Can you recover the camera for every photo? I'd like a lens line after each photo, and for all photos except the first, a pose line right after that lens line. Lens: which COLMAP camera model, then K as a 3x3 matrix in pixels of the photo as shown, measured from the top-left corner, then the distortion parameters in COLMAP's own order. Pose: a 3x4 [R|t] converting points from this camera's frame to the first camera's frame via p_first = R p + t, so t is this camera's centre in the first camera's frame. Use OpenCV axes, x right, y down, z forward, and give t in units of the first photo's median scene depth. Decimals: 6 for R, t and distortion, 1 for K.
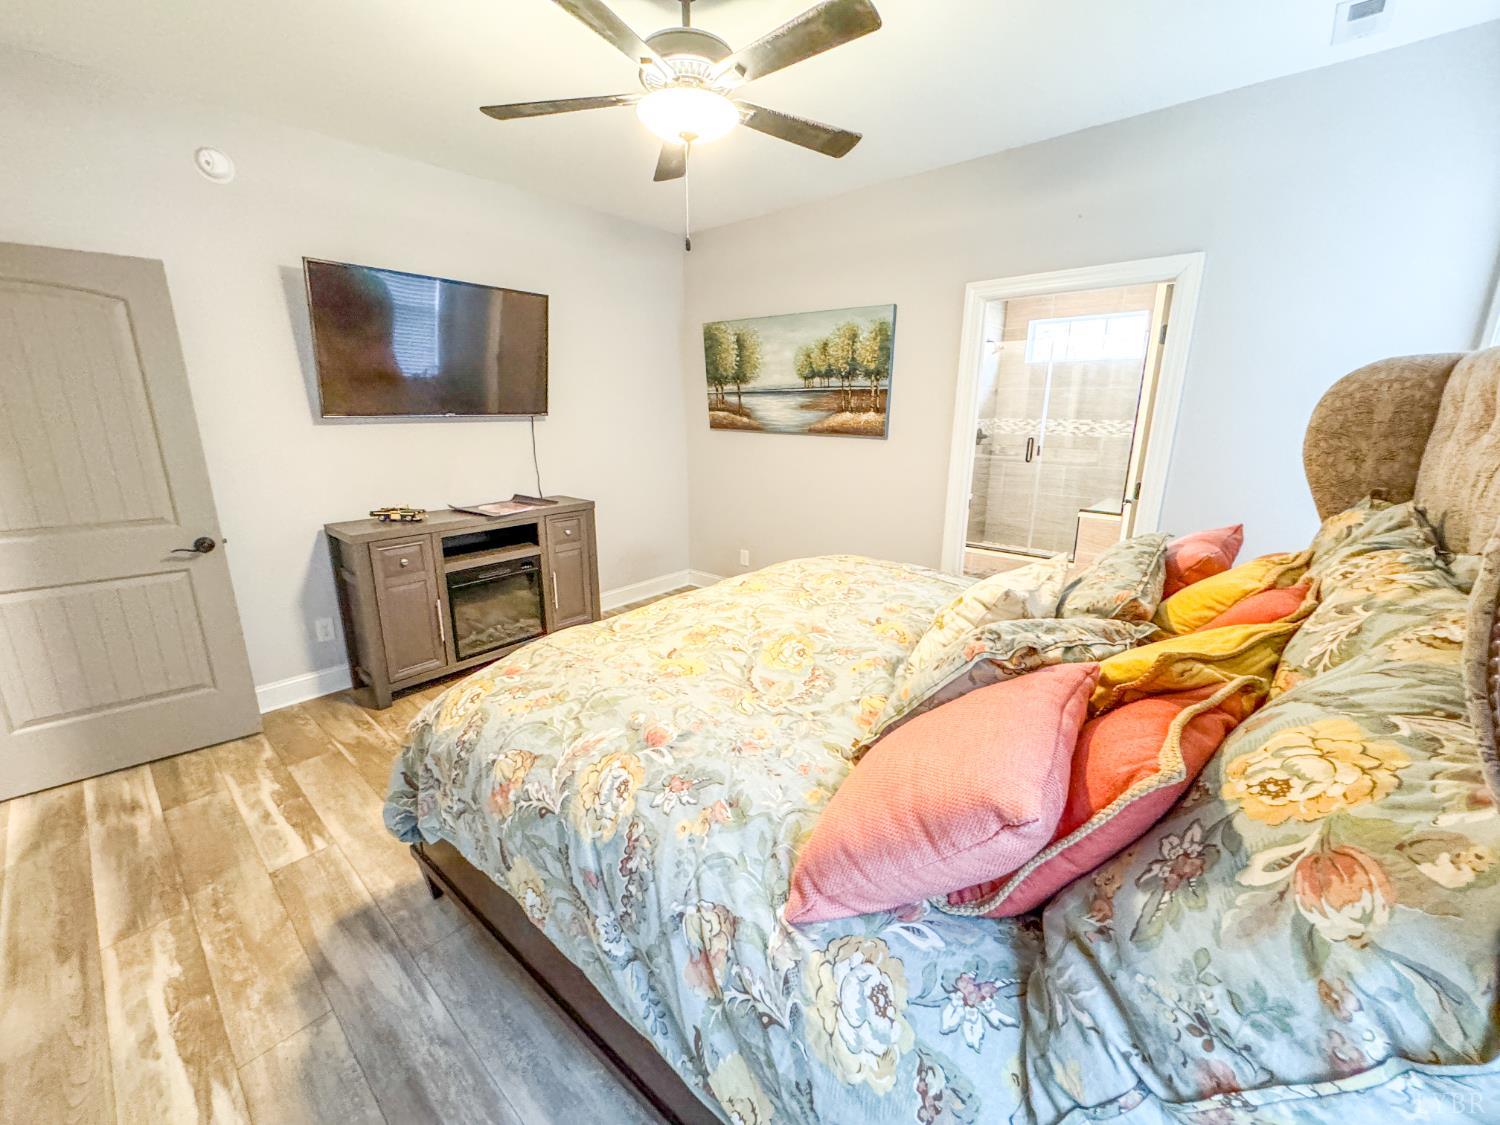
lens RADIAL K [[599.8, 0, 751.1], [0, 599.8, 560.7], [0, 0, 1]] dist [0.000462, -0.000262]
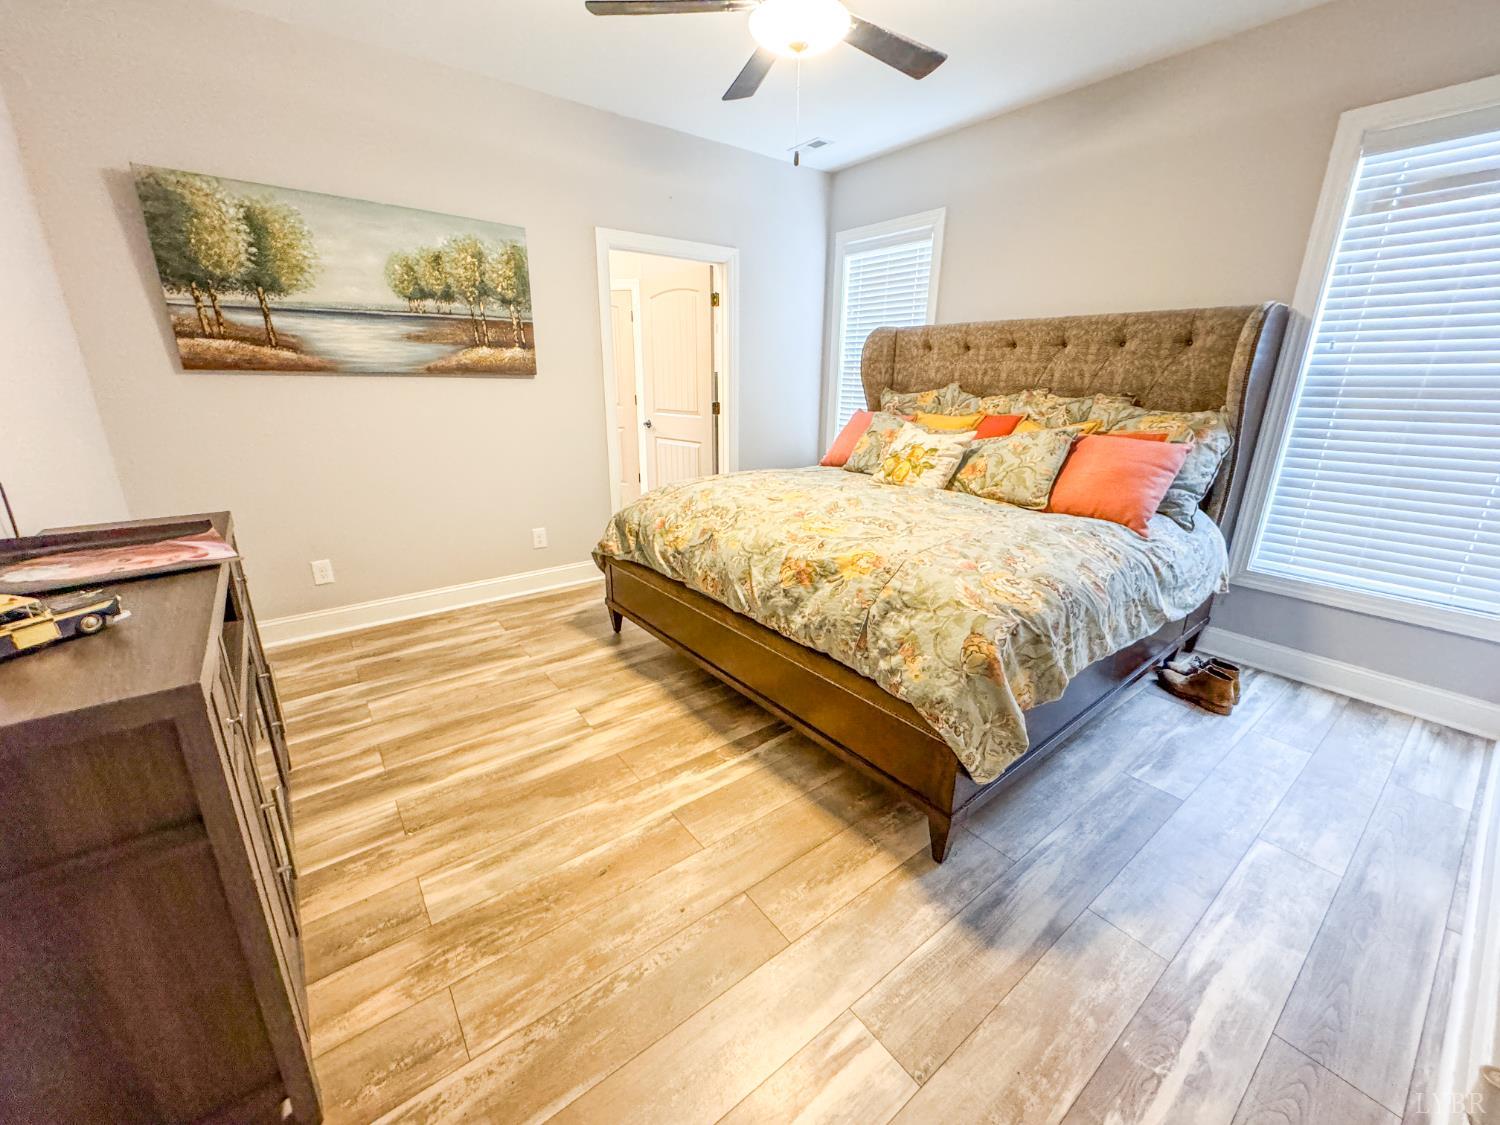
lens RADIAL K [[599.8, 0, 747.5], [0, 599.8, 560.9], [0, 0, 1]] dist [0.000462, -0.000262]
pose [[0.197364, -0.291999, 0.935833, -0.638900], [0.238802, 0.940175, 0.242991, -0.078565], [-0.950800, 0.175521, 0.255287, 0.474236]]
